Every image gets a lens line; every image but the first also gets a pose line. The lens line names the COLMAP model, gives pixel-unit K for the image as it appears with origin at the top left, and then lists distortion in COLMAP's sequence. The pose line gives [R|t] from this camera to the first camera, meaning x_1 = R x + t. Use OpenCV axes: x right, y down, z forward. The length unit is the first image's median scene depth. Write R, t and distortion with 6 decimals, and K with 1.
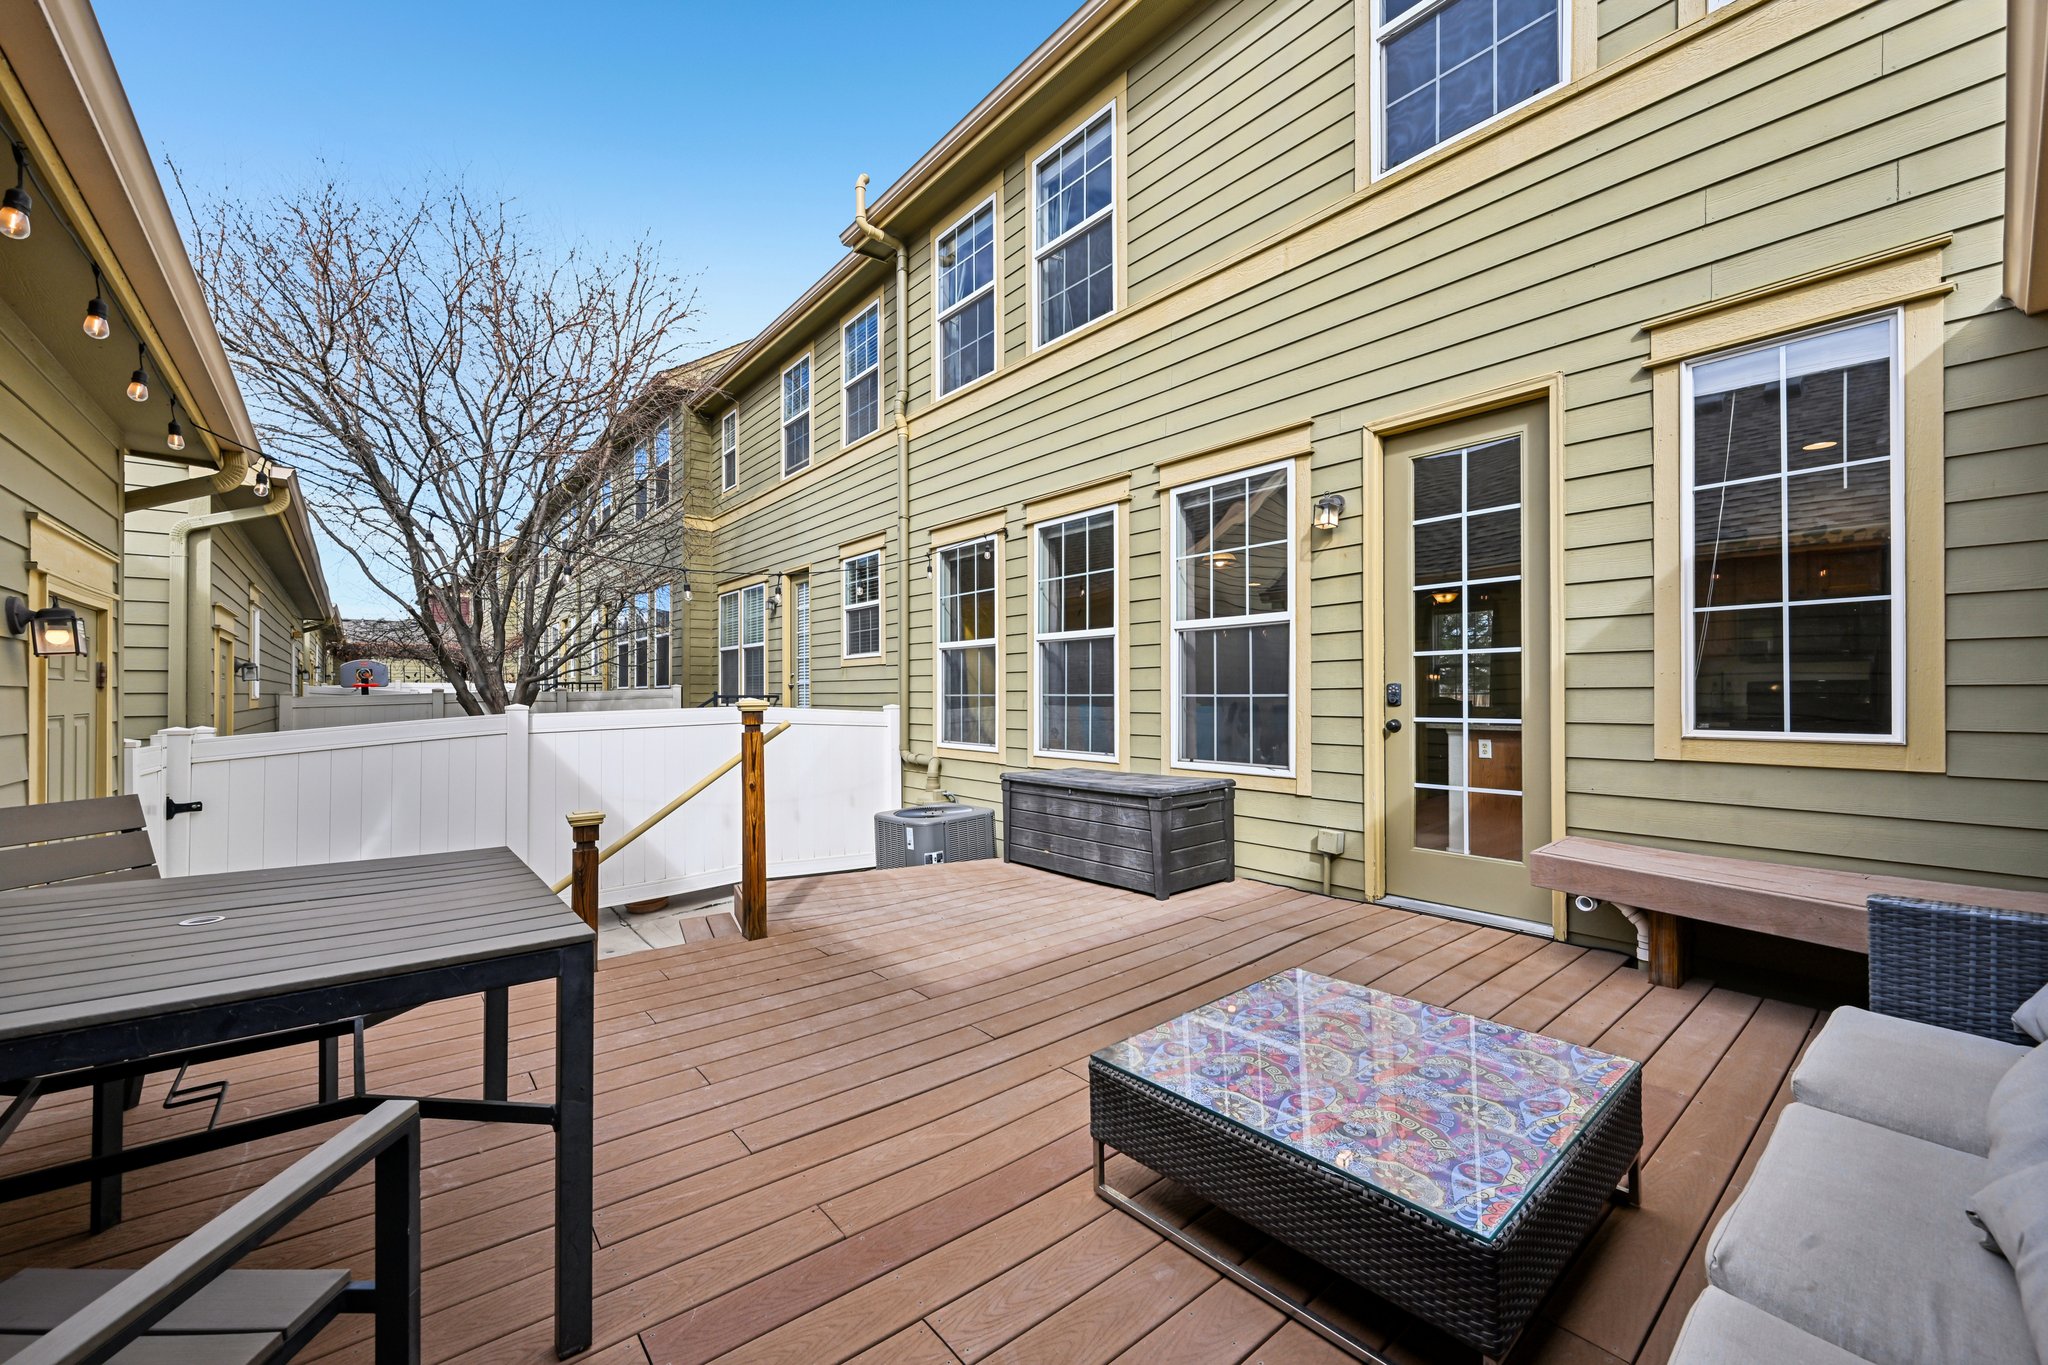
lens RADIAL K [[807.5, 0, 1041.3], [0, 807.5, 691.5], [0, 0, 1]] dist [0.002314, -0.000283]
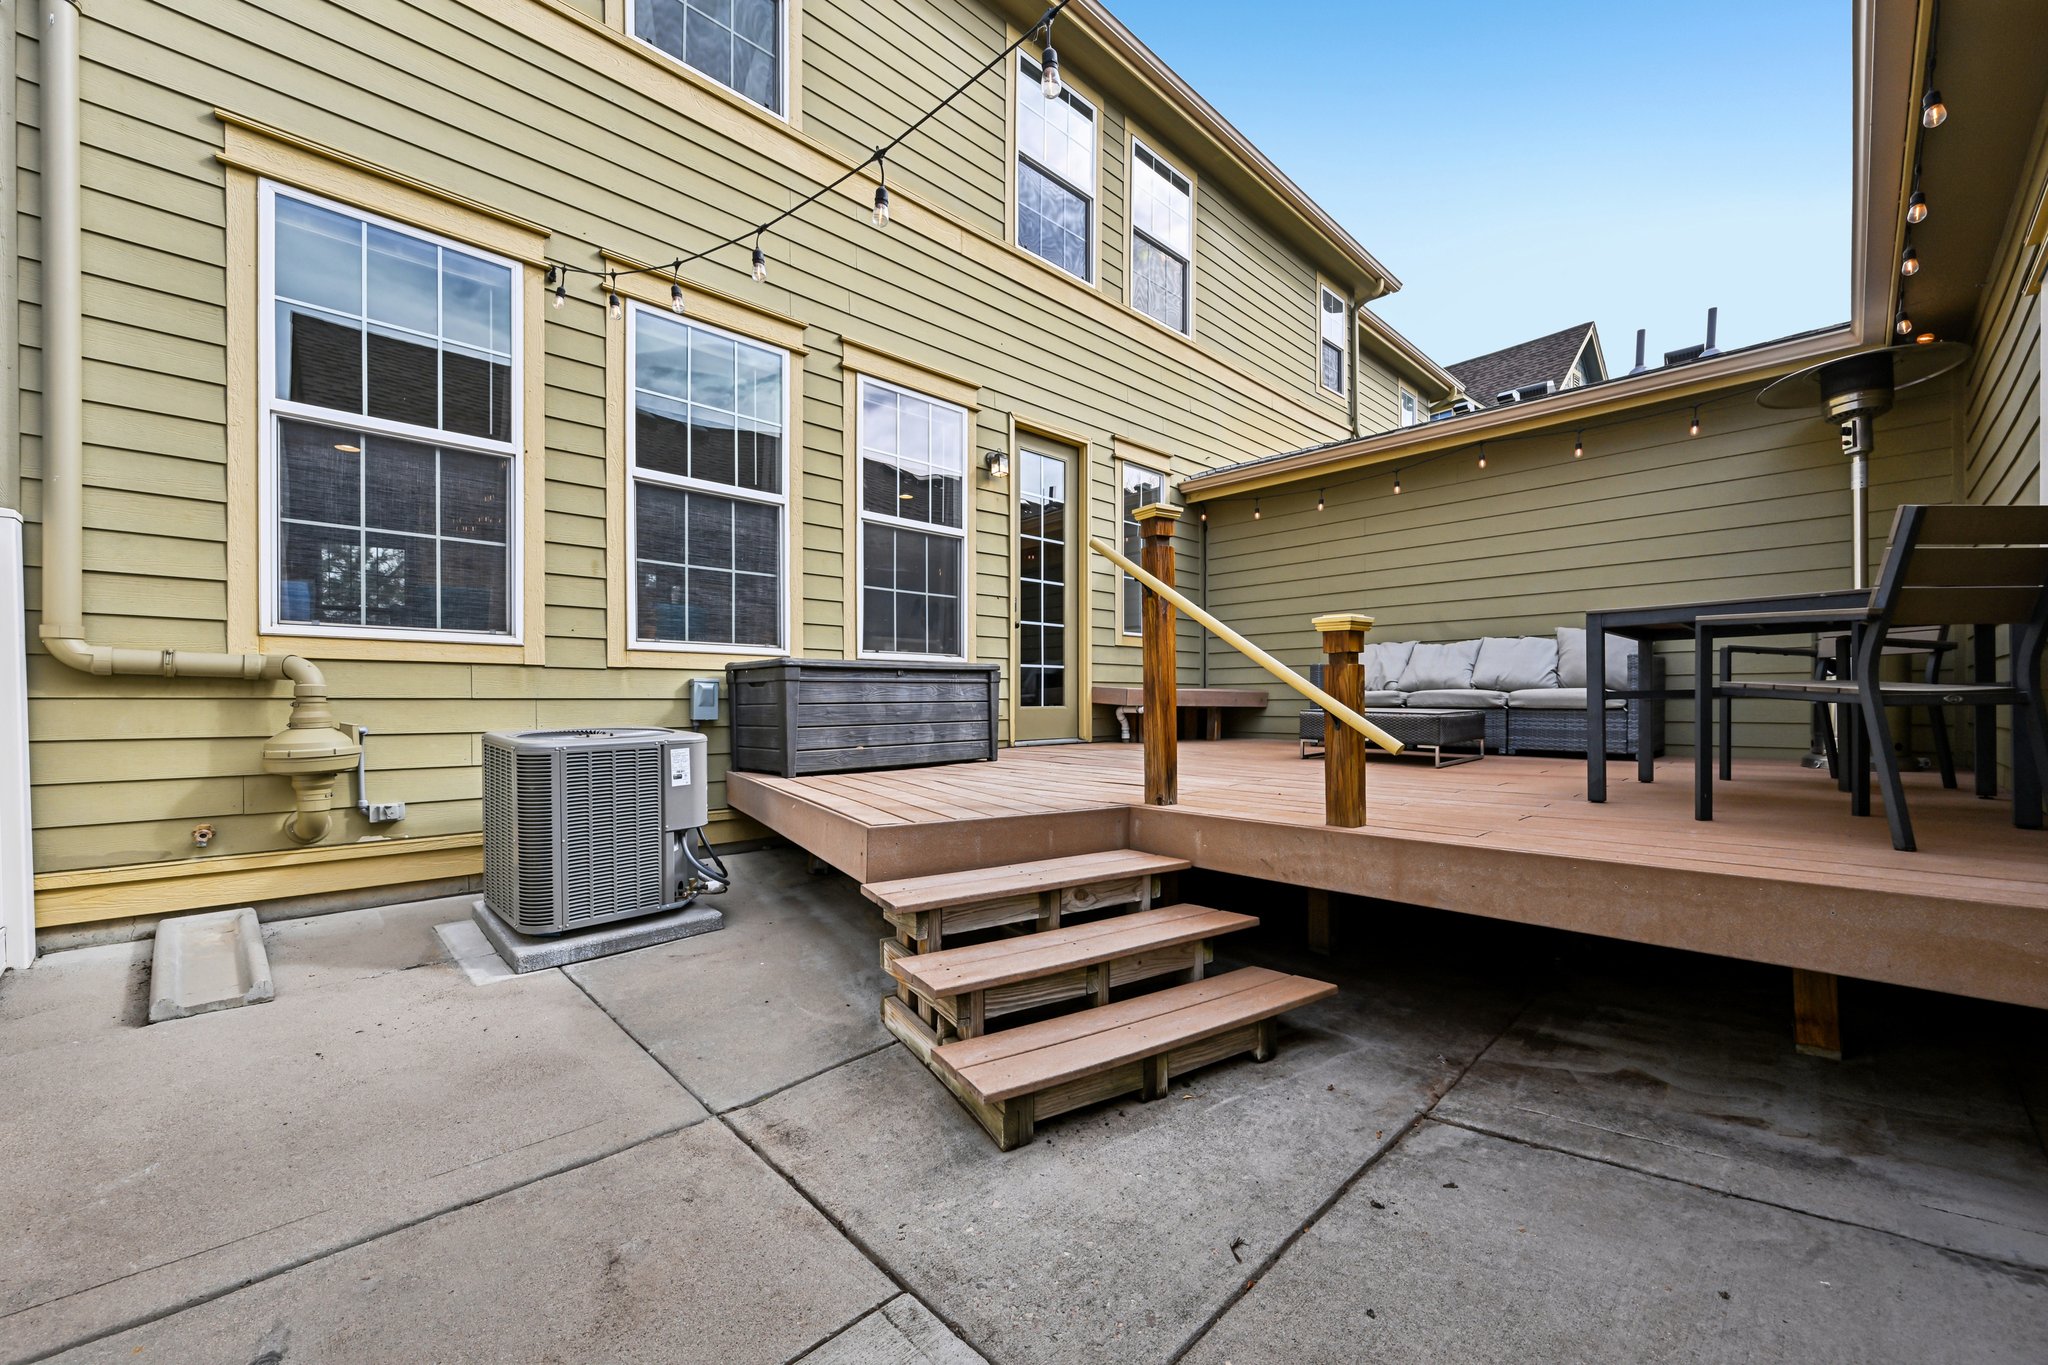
lens RADIAL K [[807.5, 0, 1026.4], [0, 807.5, 704.1], [0, 0, 1]] dist [0.002314, -0.000283]
pose [[-0.066707, -0.003744, 0.997766, -0.907564], [-0.002618, 0.999990, 0.003577, 0.159556], [-0.997769, -0.002374, -0.066716, 0.944715]]
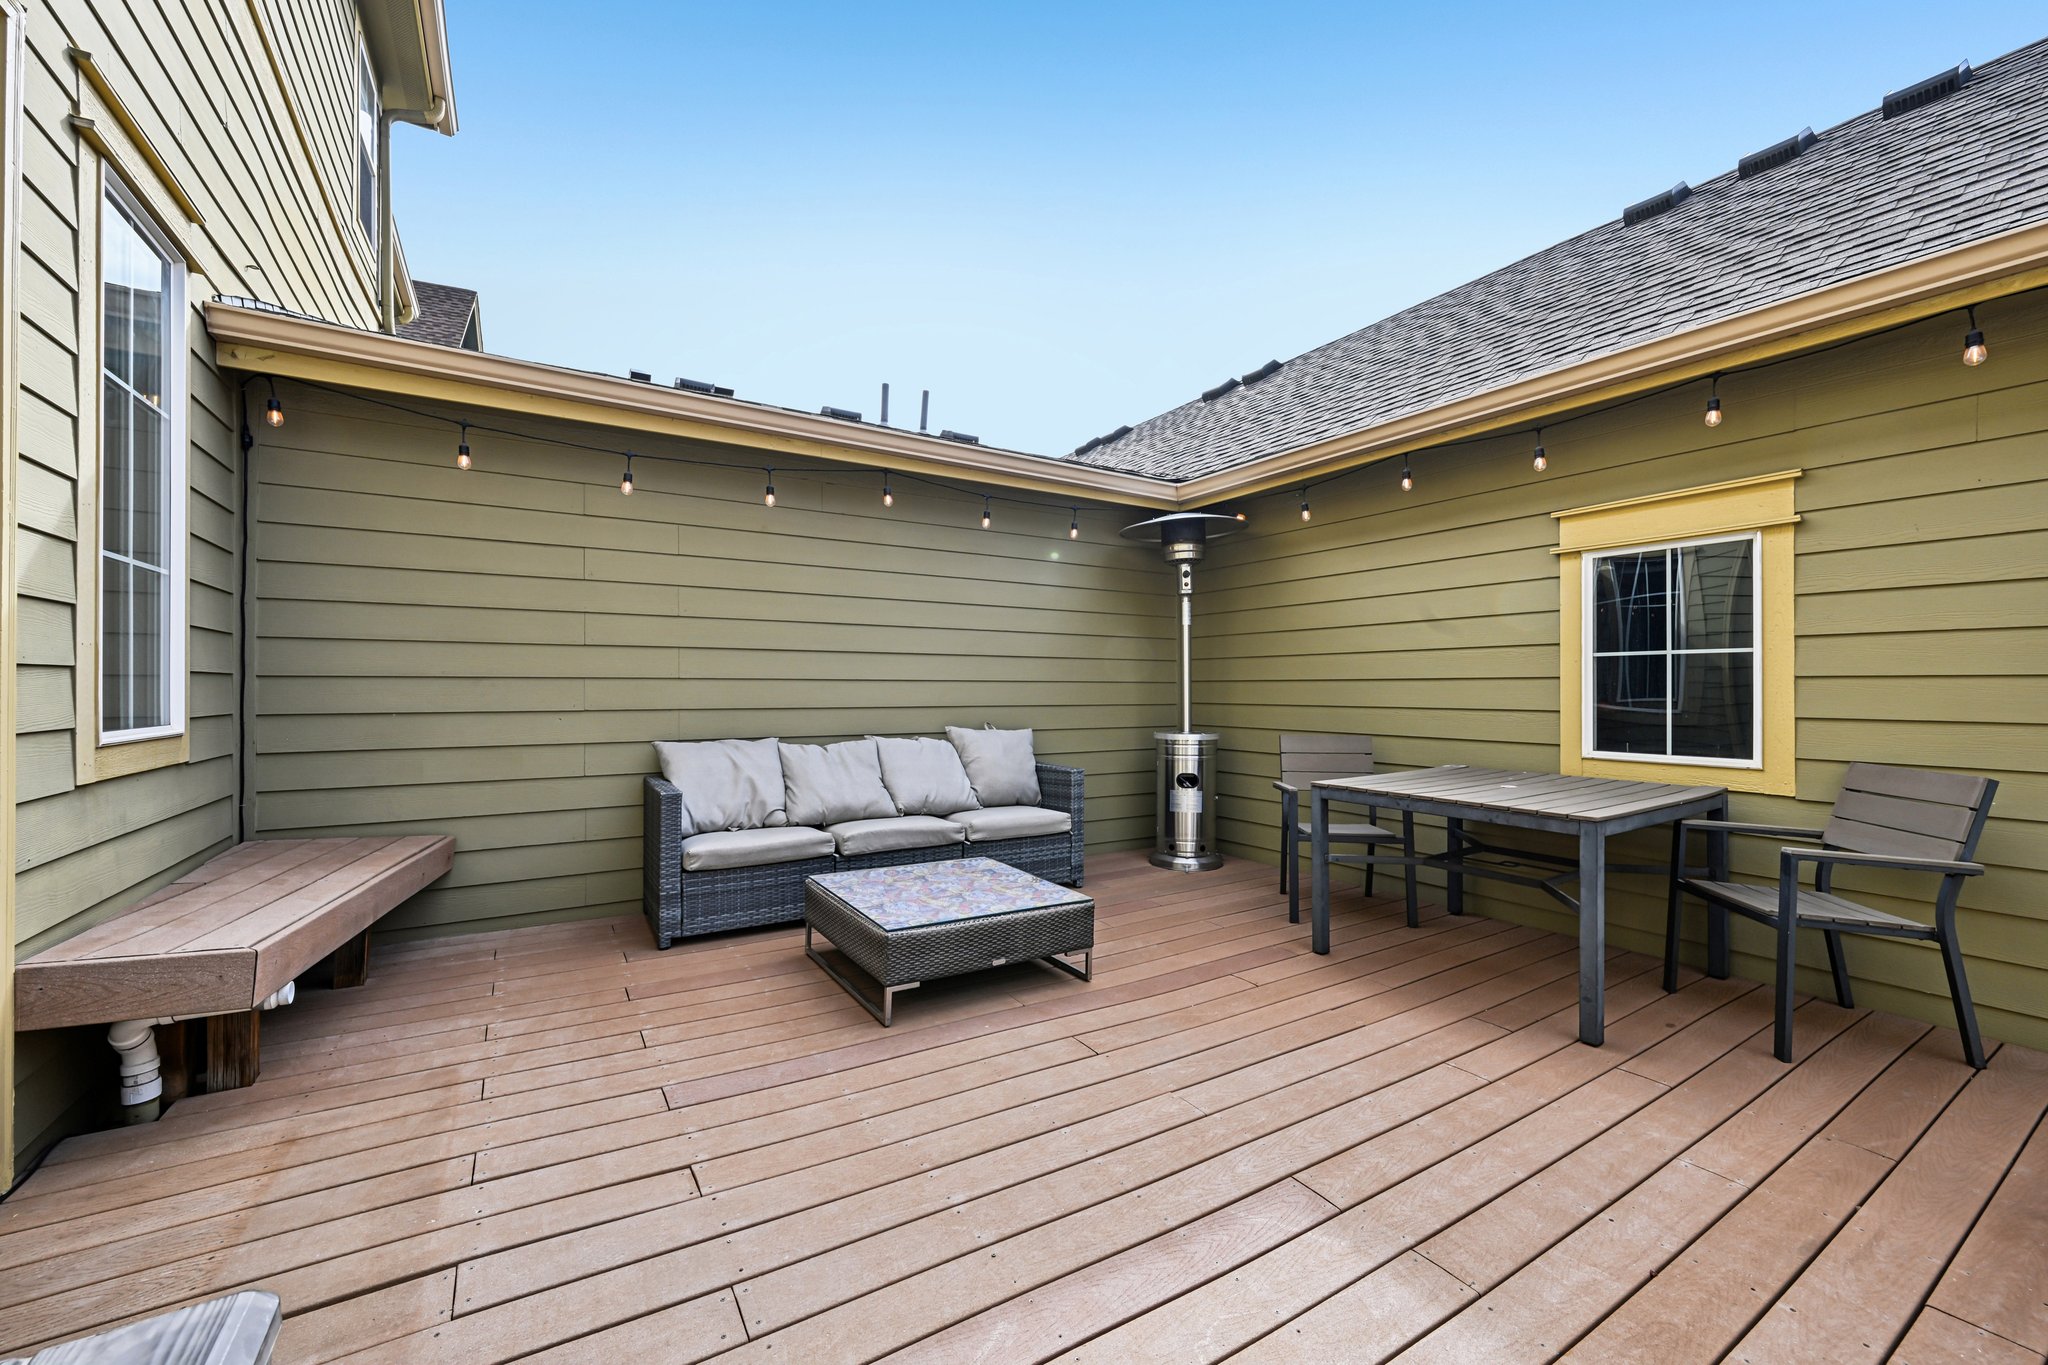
lens RADIAL K [[807.5, 0, 1033.1], [0, 807.5, 682.5], [0, 0, 1]] dist [0.002314, -0.000283]
pose [[-0.989969, 0.000177, 0.141288, -0.018079], [-0.001375, 0.999940, -0.010883, 0.007027], [-0.141281, -0.010968, -0.989909, 1.035472]]
